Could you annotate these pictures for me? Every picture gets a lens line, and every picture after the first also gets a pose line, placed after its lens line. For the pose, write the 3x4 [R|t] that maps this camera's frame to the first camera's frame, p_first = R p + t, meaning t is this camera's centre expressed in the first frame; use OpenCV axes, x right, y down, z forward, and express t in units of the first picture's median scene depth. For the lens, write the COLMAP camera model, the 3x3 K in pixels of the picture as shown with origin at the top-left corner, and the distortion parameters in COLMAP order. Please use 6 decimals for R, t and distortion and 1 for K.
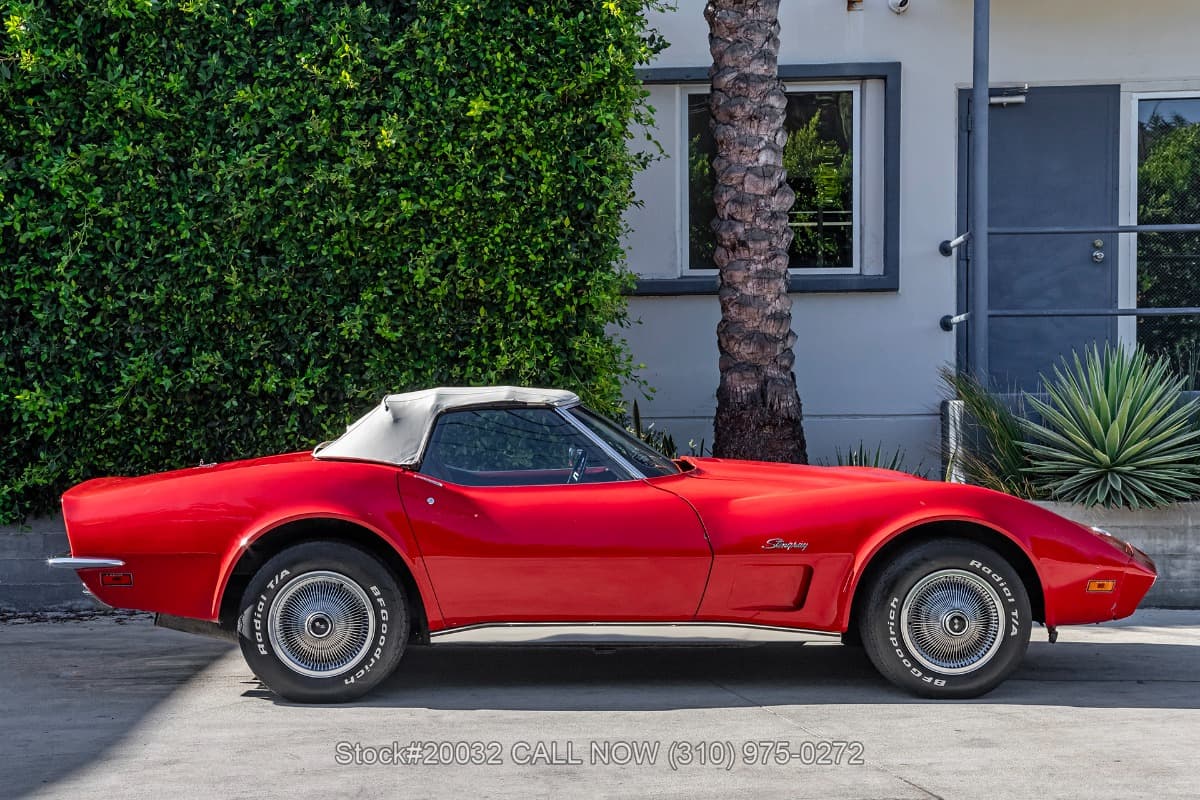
lens RADIAL K [[1810.3, 0, 562.1], [0, 1810.3, 446.5], [0, 0, 1]] dist [0.166249, 0.079888]
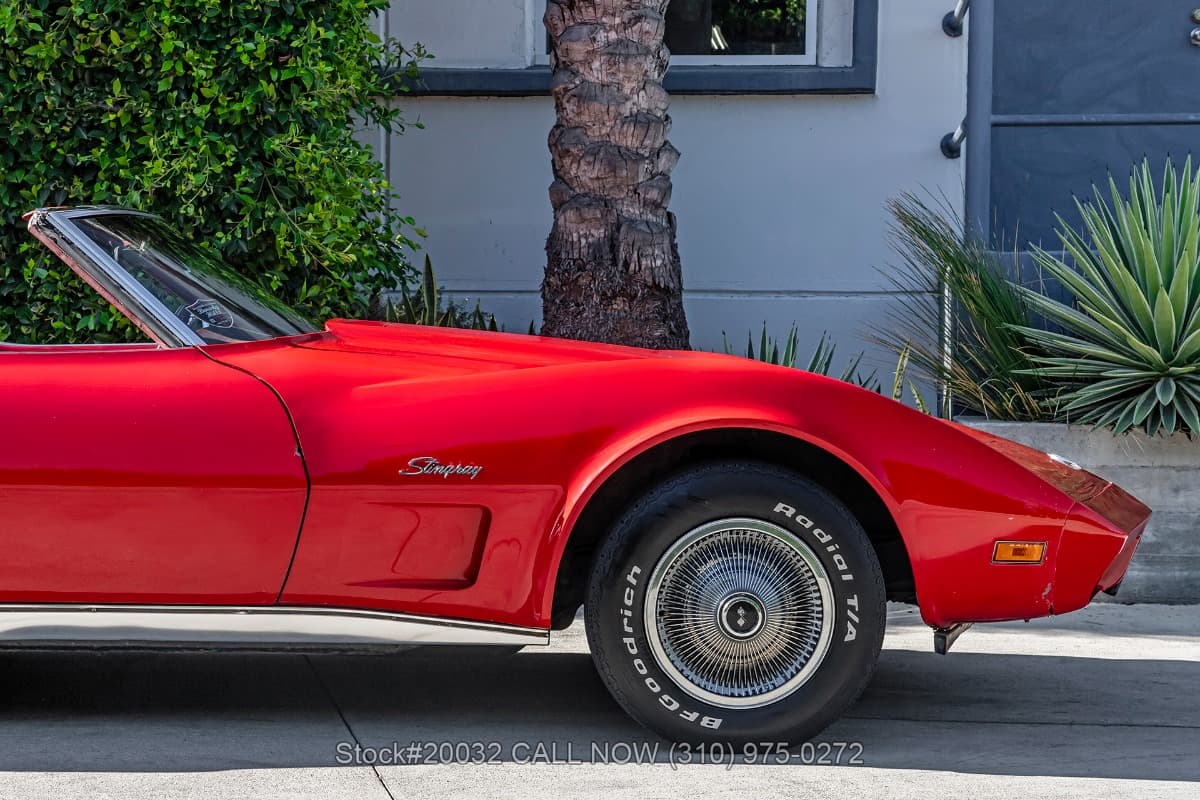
lens RADIAL K [[2416.5, 0, 600.8], [0, 2416.5, 422.1], [0, 0, 1]] dist [0.356217, 0.187177]
pose [[0.999516, 0.018421, -0.025052, 0.136866], [-0.018078, 0.999740, 0.013873, 0.020905], [0.025301, -0.013413, 0.999590, 0.192267]]
